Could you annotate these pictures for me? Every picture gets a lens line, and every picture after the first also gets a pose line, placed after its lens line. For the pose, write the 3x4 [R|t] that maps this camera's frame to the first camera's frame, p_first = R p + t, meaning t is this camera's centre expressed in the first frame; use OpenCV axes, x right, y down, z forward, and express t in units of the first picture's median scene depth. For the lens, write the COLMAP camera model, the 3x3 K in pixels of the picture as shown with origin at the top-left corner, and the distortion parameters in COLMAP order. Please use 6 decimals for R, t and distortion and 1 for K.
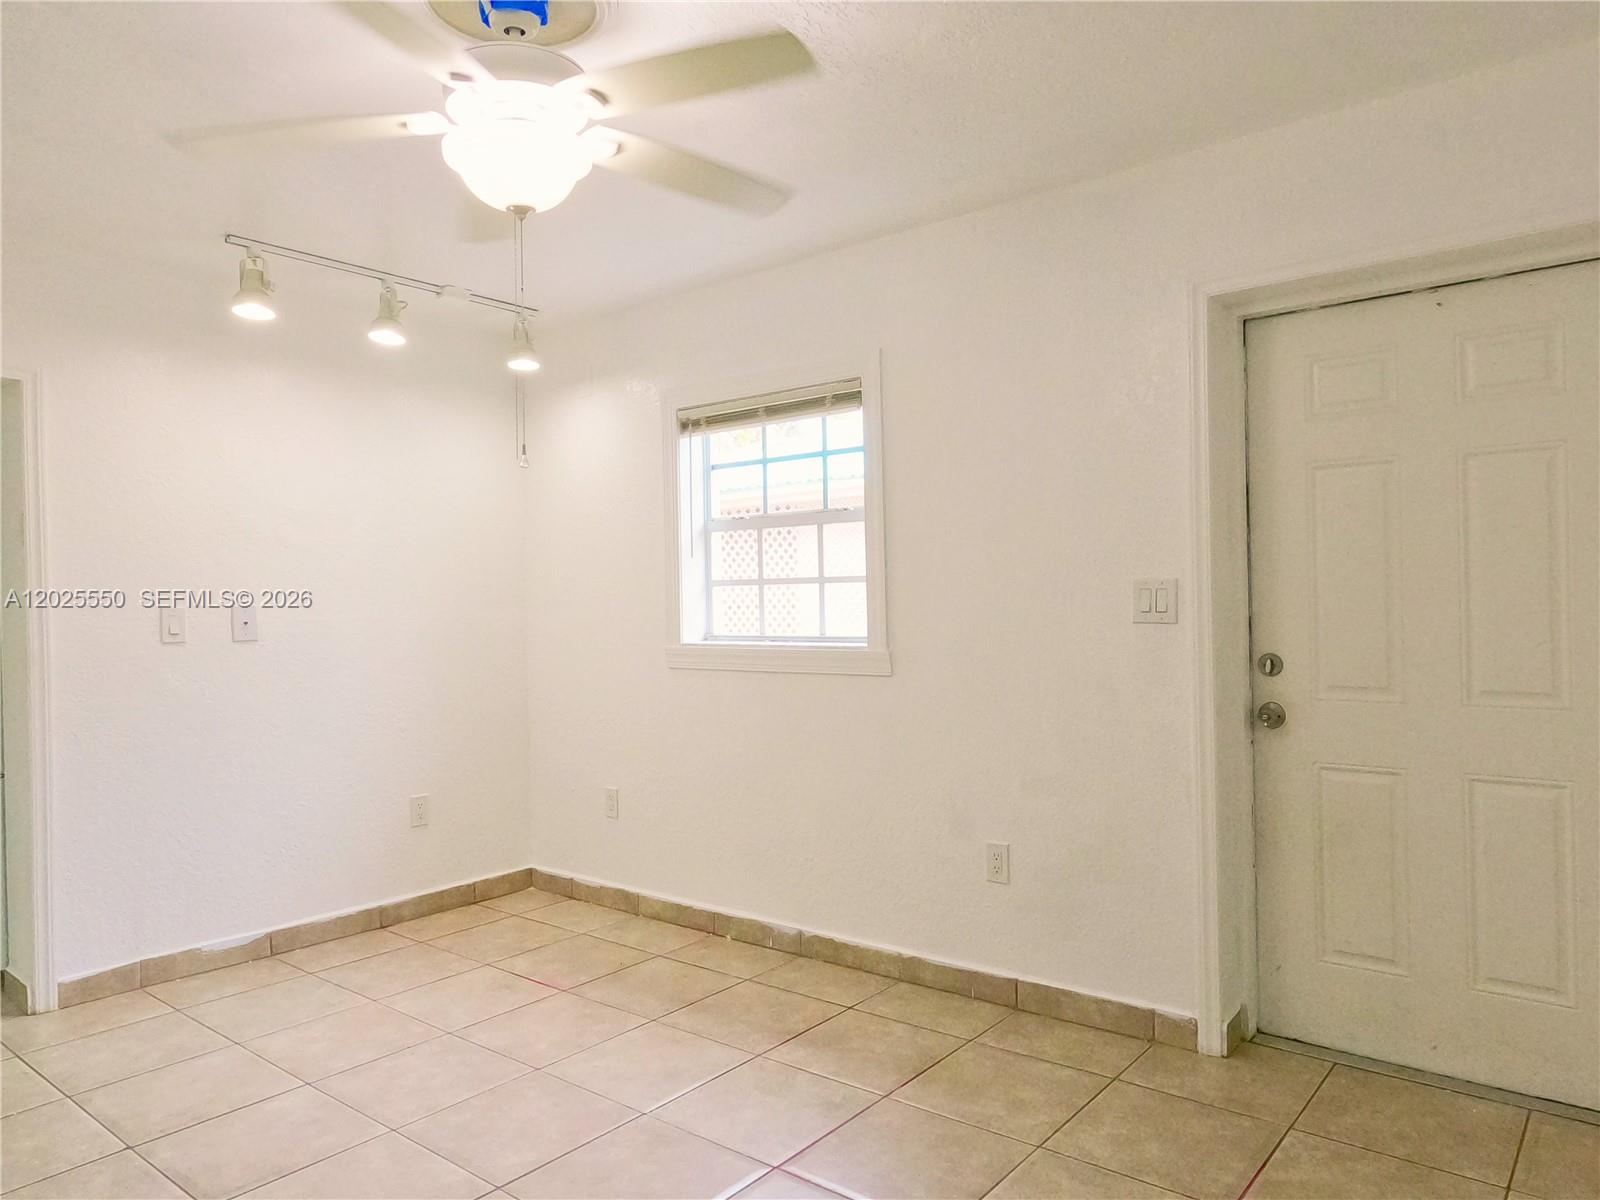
lens RADIAL K [[1075.4, 0, 799.2], [0, 1075.4, 600.8], [0, 0, 1]] dist [-0.005693, 0.006523]
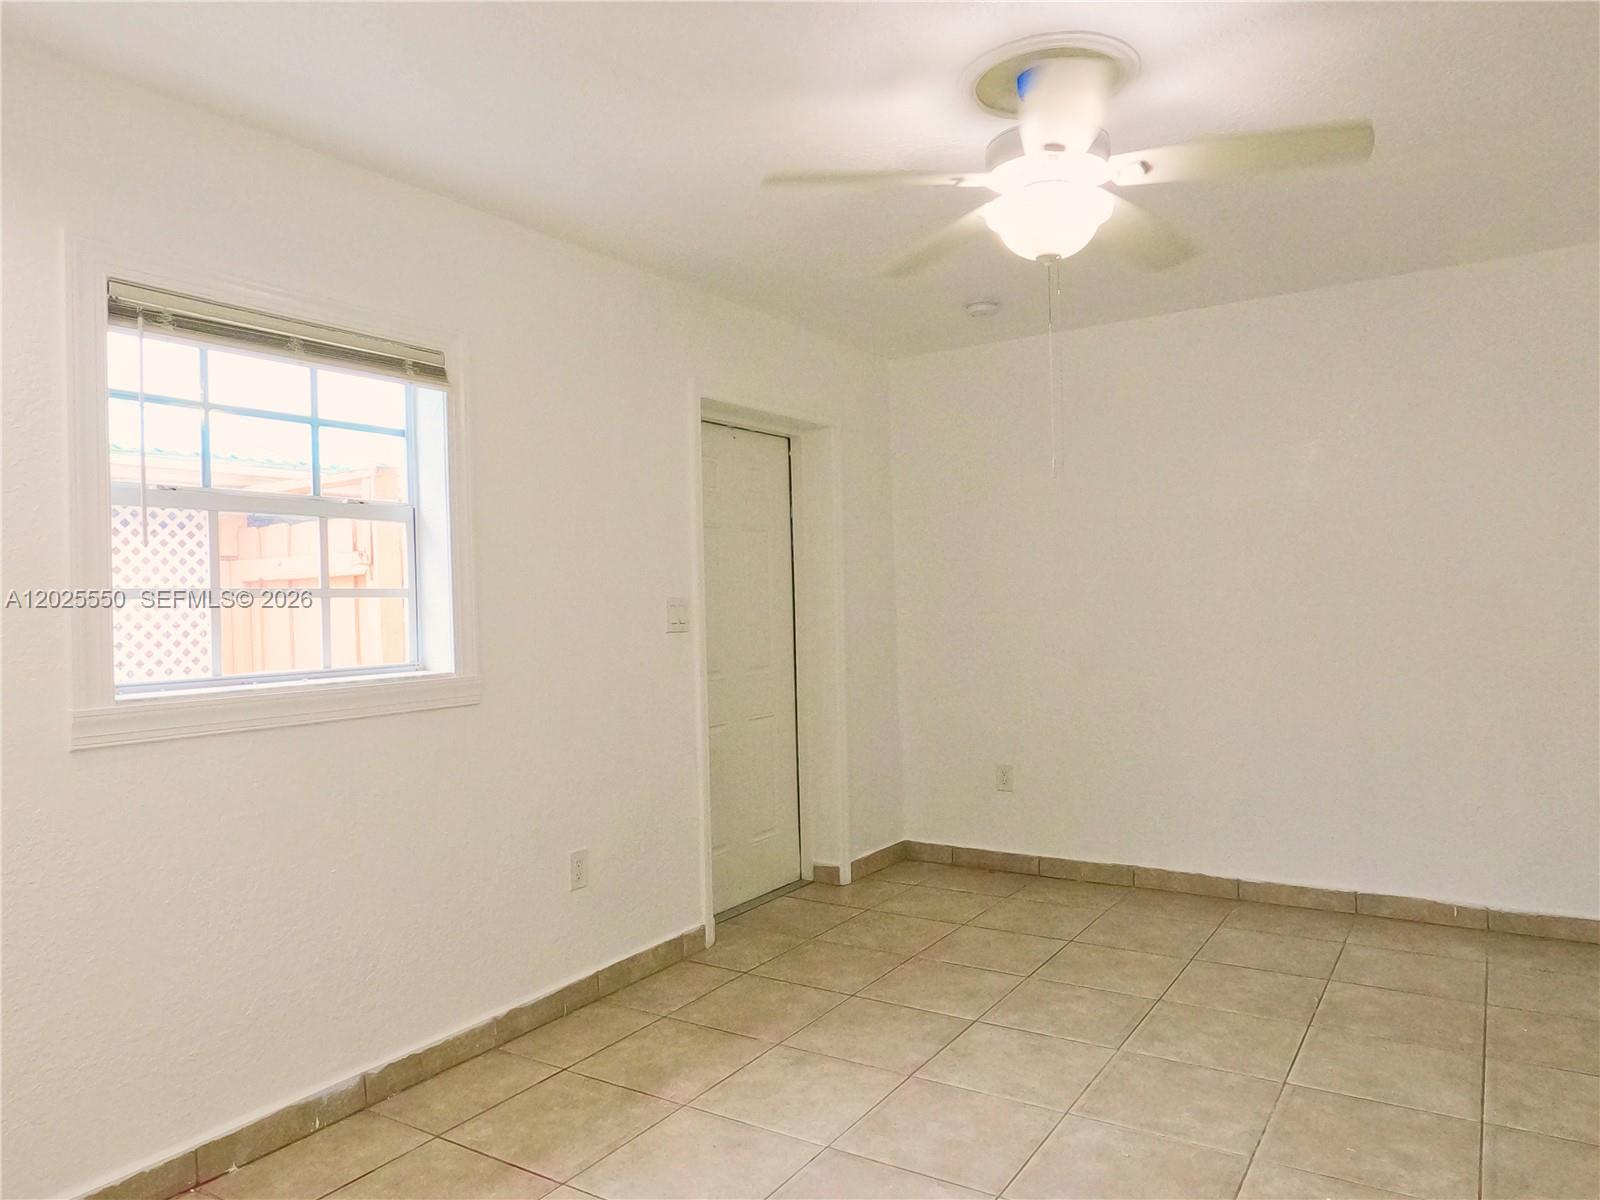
lens RADIAL K [[1075.4, 0, 799.9], [0, 1075.4, 595.1], [0, 0, 1]] dist [-0.005693, 0.006523]
pose [[-0.112779, 0.031552, 0.993119, -0.752030], [0.031634, 0.999103, -0.028149, 0.013284], [-0.993116, 0.028242, -0.113676, 0.769601]]
